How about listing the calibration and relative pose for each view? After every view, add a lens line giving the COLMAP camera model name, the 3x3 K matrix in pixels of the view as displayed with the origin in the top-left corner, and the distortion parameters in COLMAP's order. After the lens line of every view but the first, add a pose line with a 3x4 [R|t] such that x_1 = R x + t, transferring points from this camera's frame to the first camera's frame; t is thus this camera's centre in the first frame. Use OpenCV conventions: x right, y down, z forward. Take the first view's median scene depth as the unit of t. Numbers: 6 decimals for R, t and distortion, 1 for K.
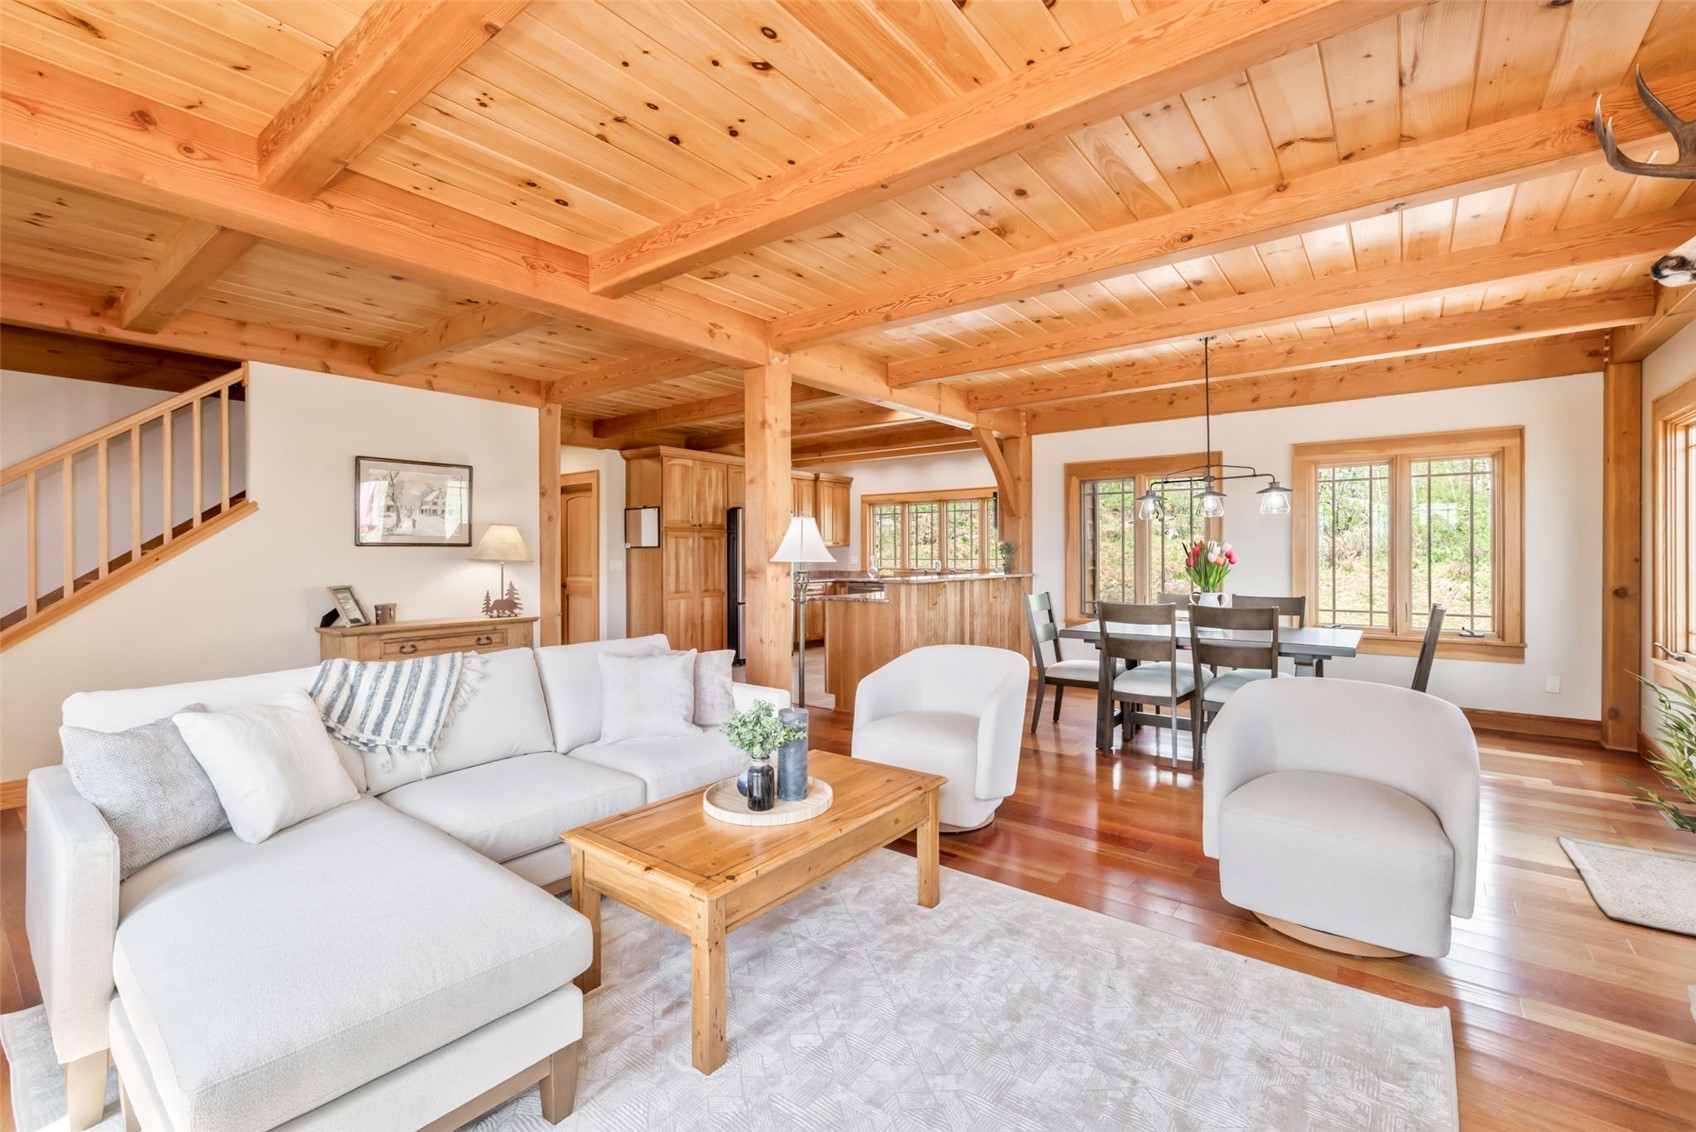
lens RADIAL K [[728.0, 0, 858.0], [0, 728.0, 554.3], [0, 0, 1]] dist [0.001946, 0.000067]
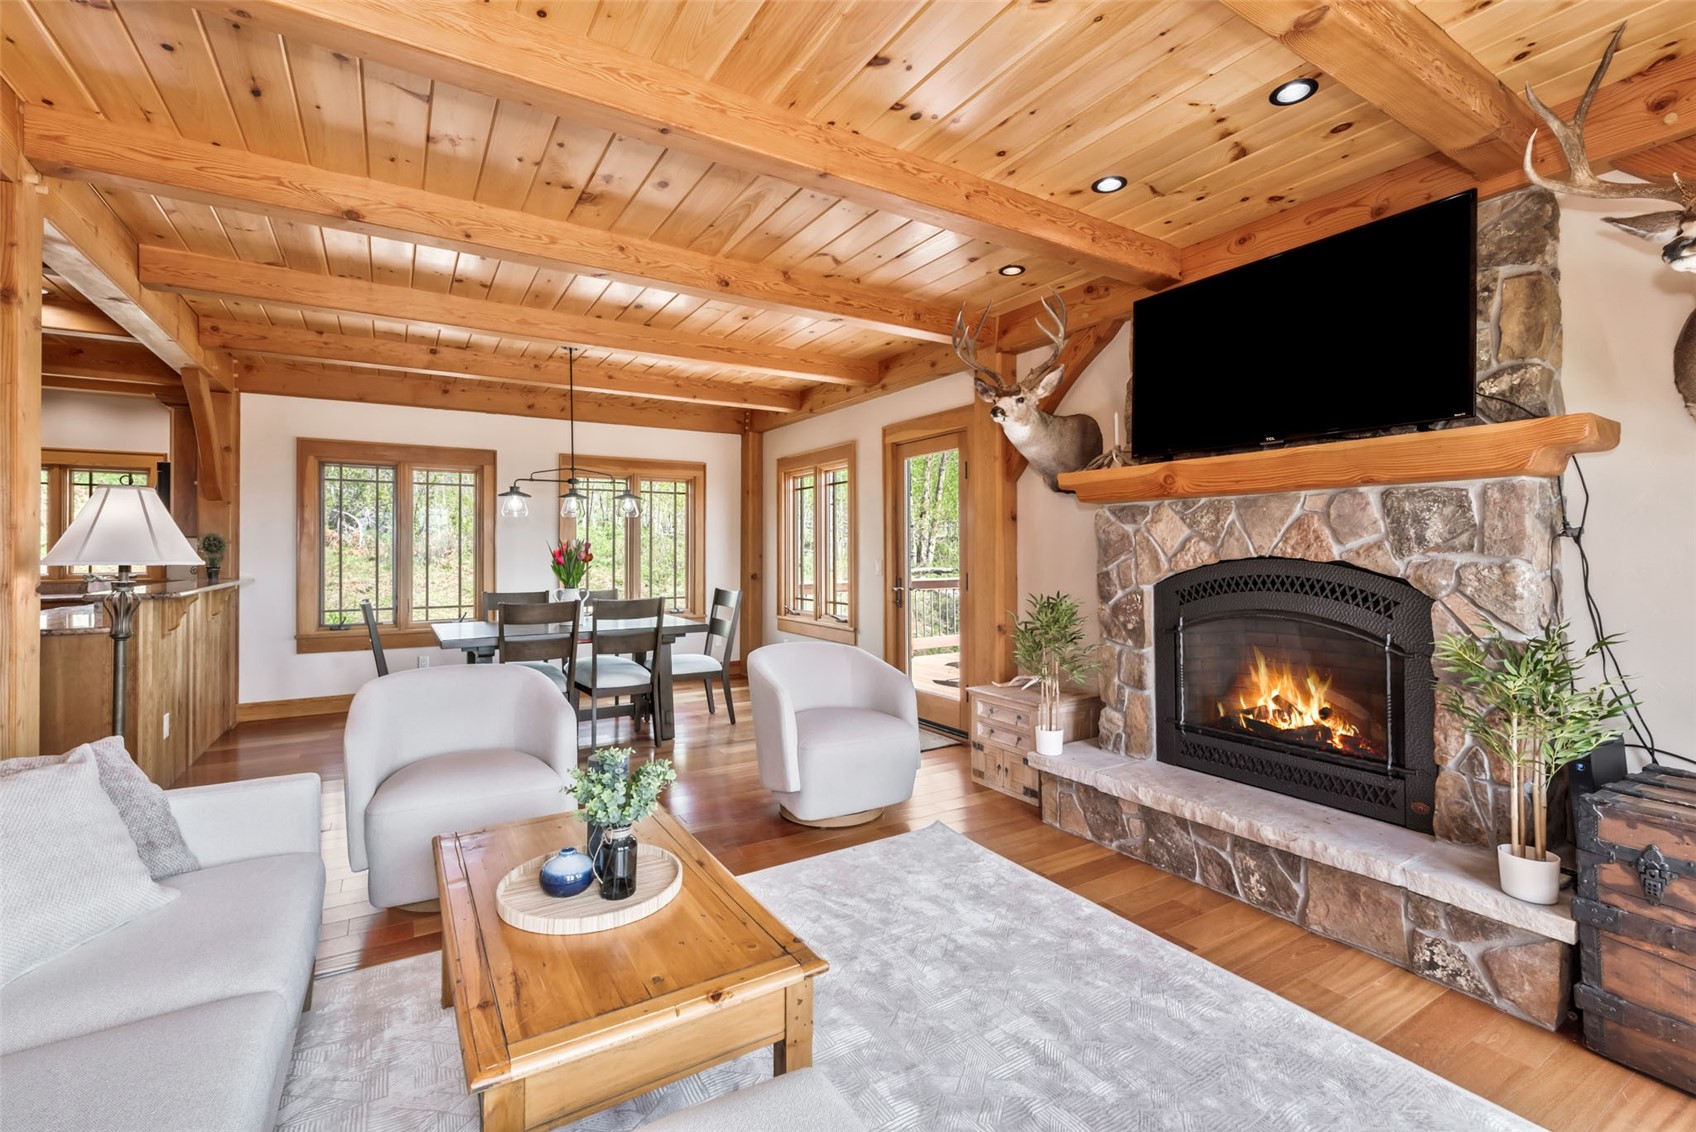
lens RADIAL K [[728.0, 0, 841.4], [0, 728.0, 541.8], [0, 0, 1]] dist [0.001946, 0.000067]
pose [[0.362148, 0.015099, 0.931998, -0.333595], [0.000253, 0.999867, -0.016297, 0.001956], [-0.932121, 0.006138, 0.362096, 0.232162]]
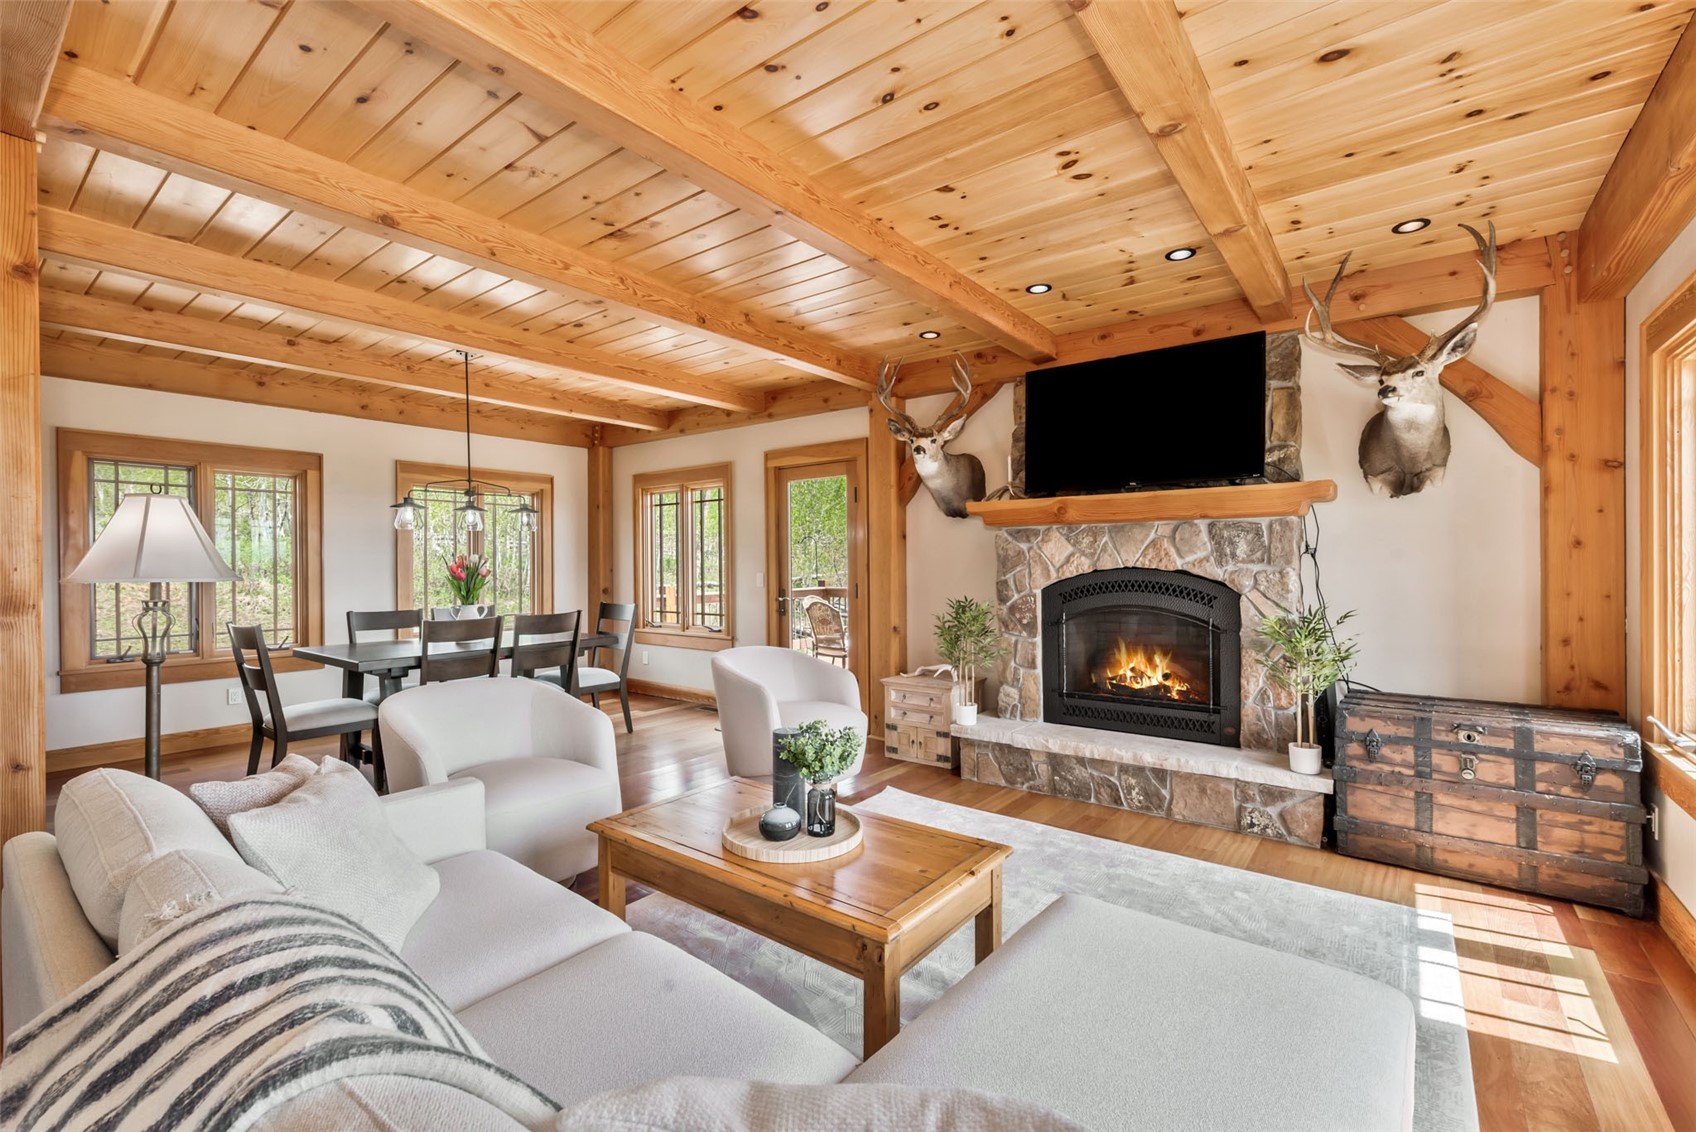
lens RADIAL K [[728.0, 0, 830.1], [0, 728.0, 562.8], [0, 0, 1]] dist [0.001946, 0.000067]
pose [[0.016206, 0.006022, 0.999851, -0.487681], [0.005334, 0.999967, -0.006110, 0.002483], [-0.999854, 0.005432, 0.016174, 0.443328]]
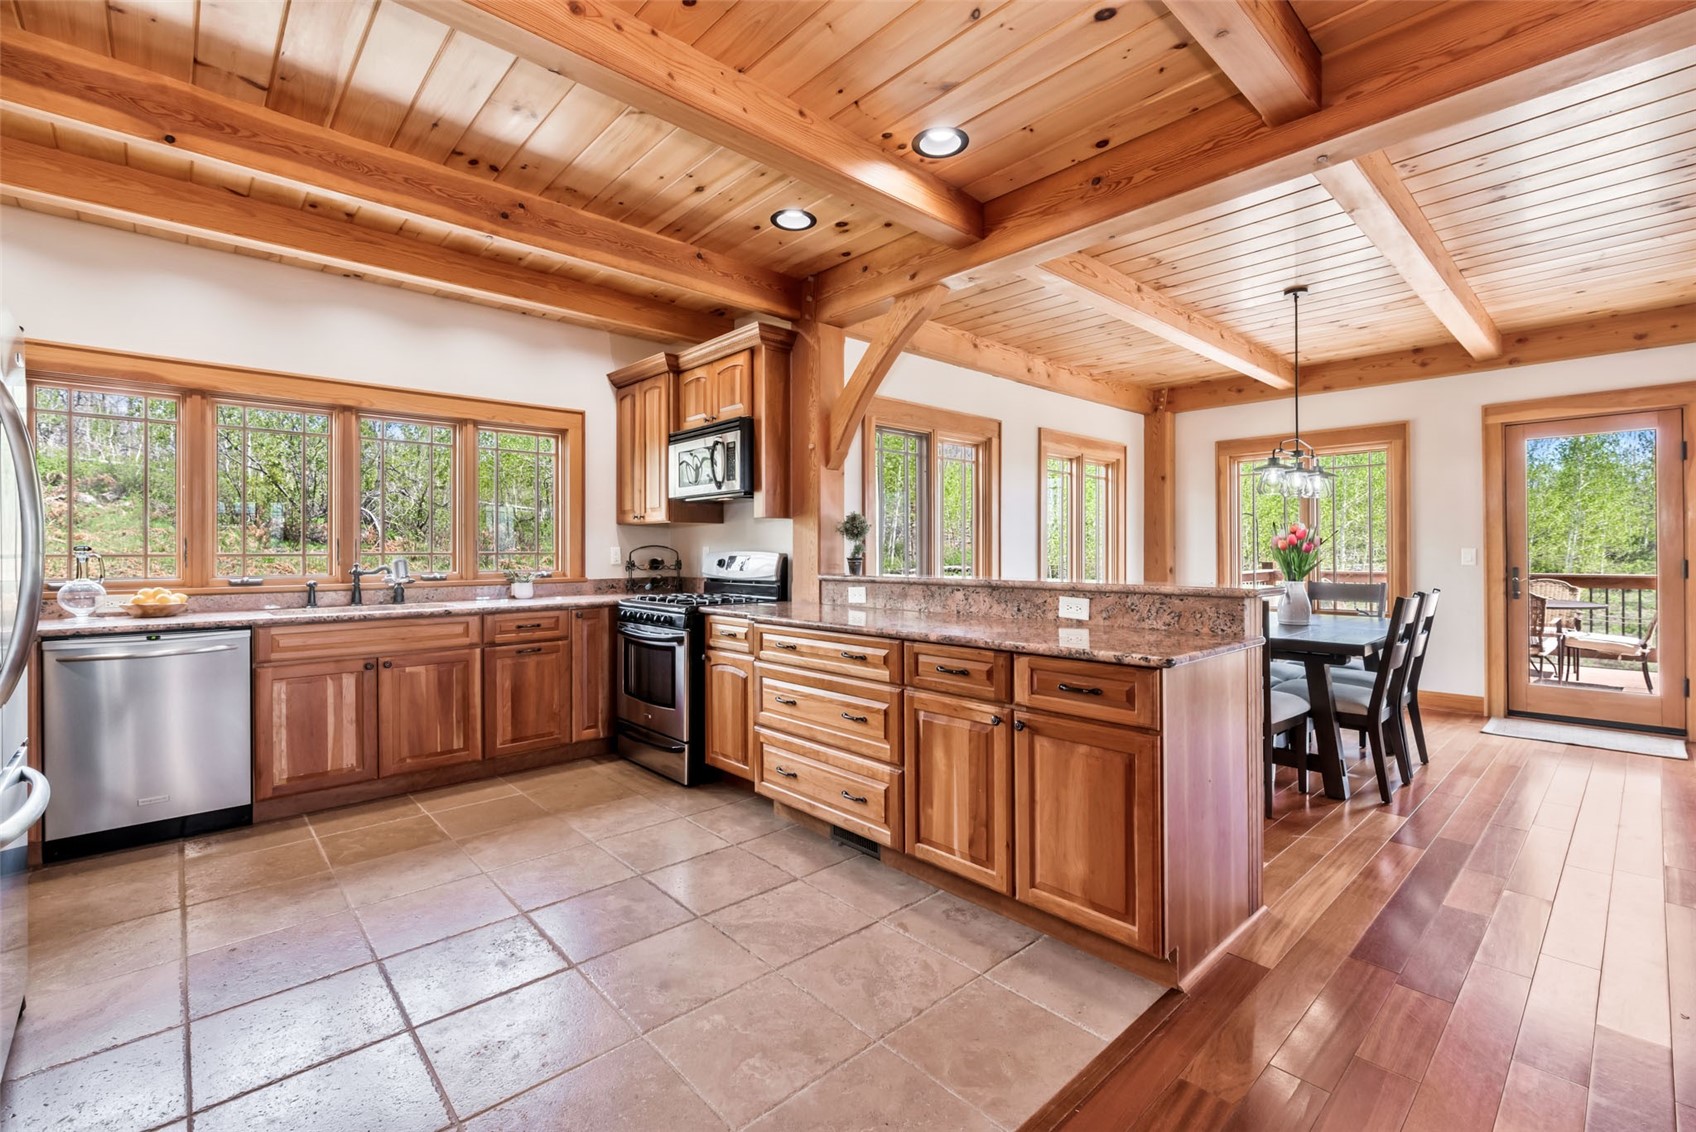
lens RADIAL K [[728.0, 0, 854.6], [0, 728.0, 558.0], [0, 0, 1]] dist [0.001946, 0.000067]
pose [[0.165889, -0.008426, 0.986108, -0.449040], [0.007676, 0.999944, 0.007253, 0.011055], [-0.986115, 0.006367, 0.165944, 1.275583]]
